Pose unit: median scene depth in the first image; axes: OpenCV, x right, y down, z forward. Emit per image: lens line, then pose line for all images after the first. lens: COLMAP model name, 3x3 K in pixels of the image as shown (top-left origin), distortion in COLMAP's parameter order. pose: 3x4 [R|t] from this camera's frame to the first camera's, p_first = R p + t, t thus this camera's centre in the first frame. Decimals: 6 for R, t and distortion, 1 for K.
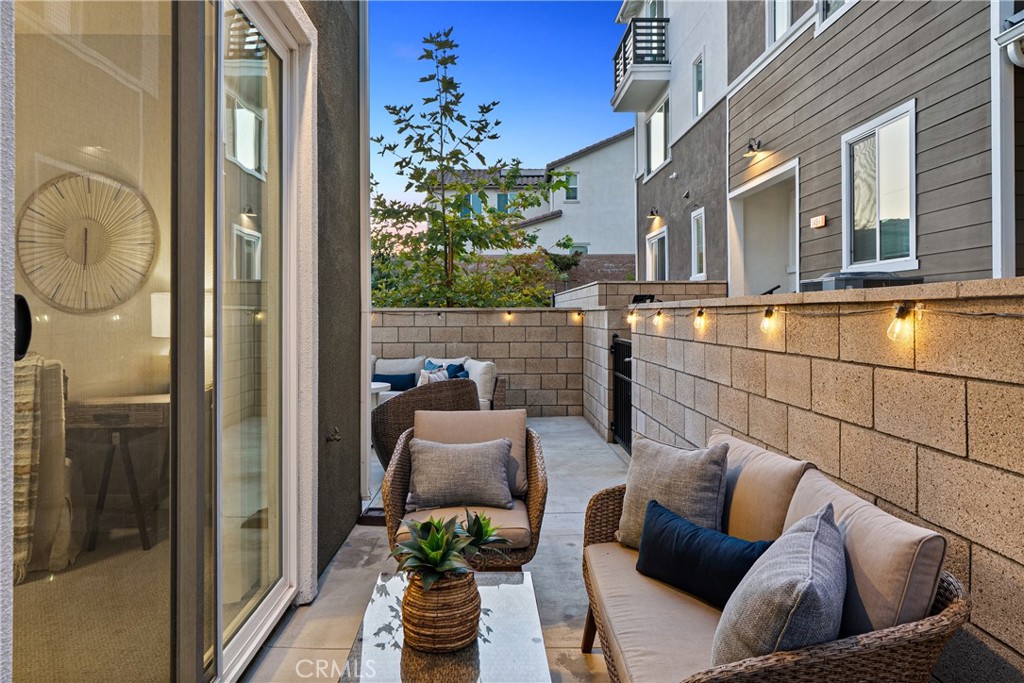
lens RADIAL K [[654.1, 0, 512.0], [0, 654.1, 341.5], [0, 0, 1]] dist [-0.000143, -0.000023]
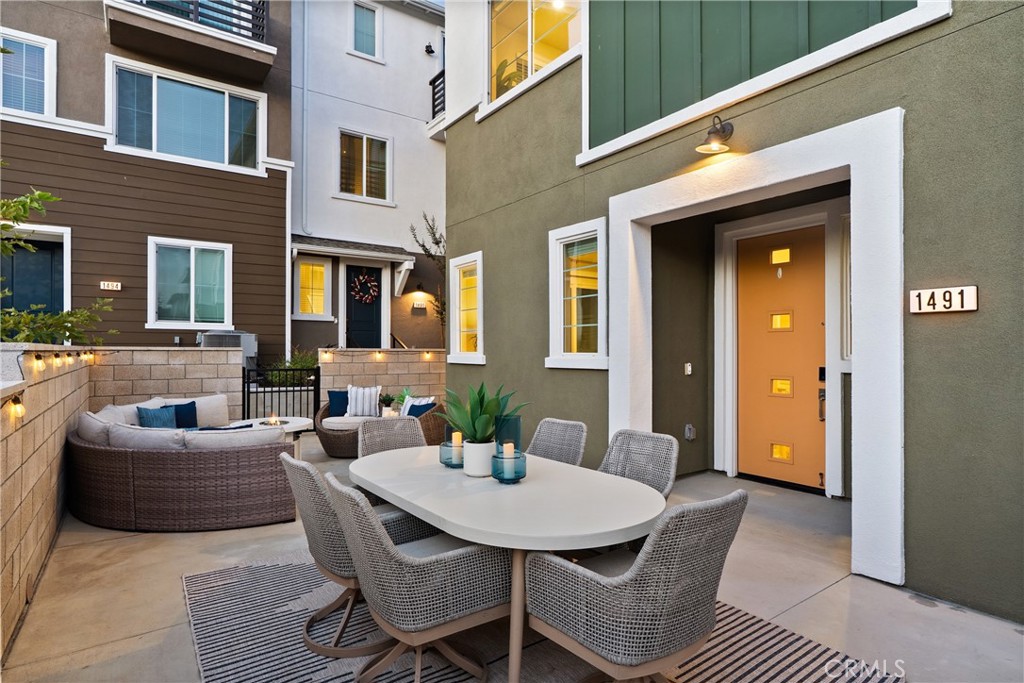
lens RADIAL K [[541.8, 0, 512.0], [0, 541.8, 341.5], [0, 0, 1]] dist [0.000219, 0.000059]
pose [[-0.556438, 0.014006, 0.830771, -1.014792], [0.038631, 0.999213, 0.009029, -0.048844], [-0.829990, 0.037117, -0.556541, 1.007302]]
